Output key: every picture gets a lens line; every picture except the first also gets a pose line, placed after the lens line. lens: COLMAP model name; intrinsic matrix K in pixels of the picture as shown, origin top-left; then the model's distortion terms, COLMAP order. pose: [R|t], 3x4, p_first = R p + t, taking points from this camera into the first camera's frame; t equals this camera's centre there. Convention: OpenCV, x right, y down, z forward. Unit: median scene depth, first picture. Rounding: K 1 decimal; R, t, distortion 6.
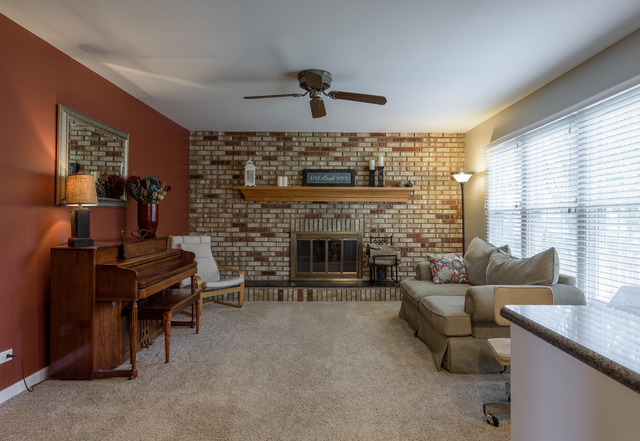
lens RADIAL K [[410.3, 0, 332.0], [0, 410.3, 219.4], [0, 0, 1]] dist [0.032524, -0.001952]
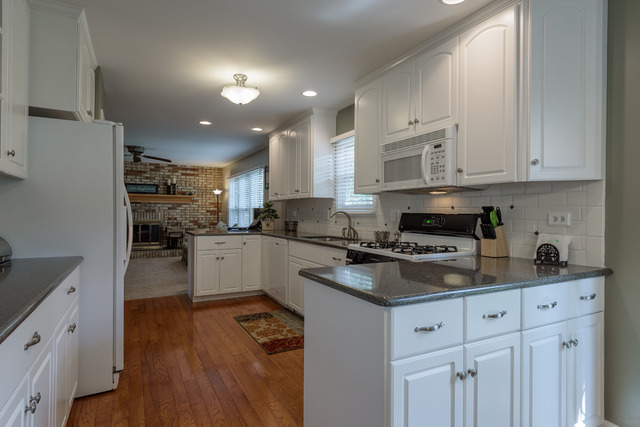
lens RADIAL K [[352.5, 0, 321.3], [0, 352.5, 212.7], [0, 0, 1]] dist [0.022097, -0.006244]
pose [[0.890720, 0.003616, 0.454538, -0.011501], [-0.002774, 0.999993, -0.002519, 0.001521], [-0.454544, 0.000983, 0.890724, -0.677413]]
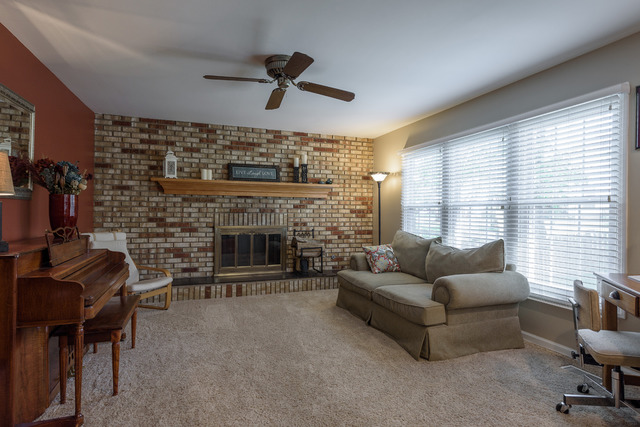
lens RADIAL K [[352.5, 0, 324.2], [0, 352.5, 213.6], [0, 0, 1]] dist [0.022097, -0.006244]
pose [[0.943335, 0.001961, 0.331837, -0.134100], [-0.002542, 0.999996, 0.001316, -0.002085], [-0.331833, -0.002085, 0.943336, 0.119316]]
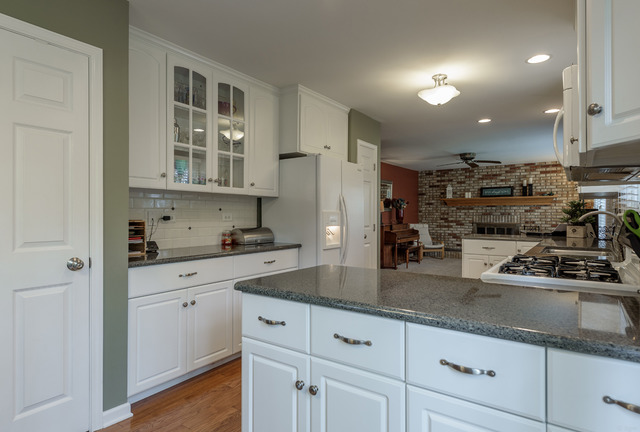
lens RADIAL K [[359.4, 0, 311.6], [0, 359.4, 216.2], [0, 0, 1]] dist [0.000512, -0.000316]
pose [[0.796498, -0.002008, -0.604638, 0.288640], [0.001586, 0.999998, -0.001231, 0.002607], [0.604640, 0.000022, 0.796499, -0.685302]]
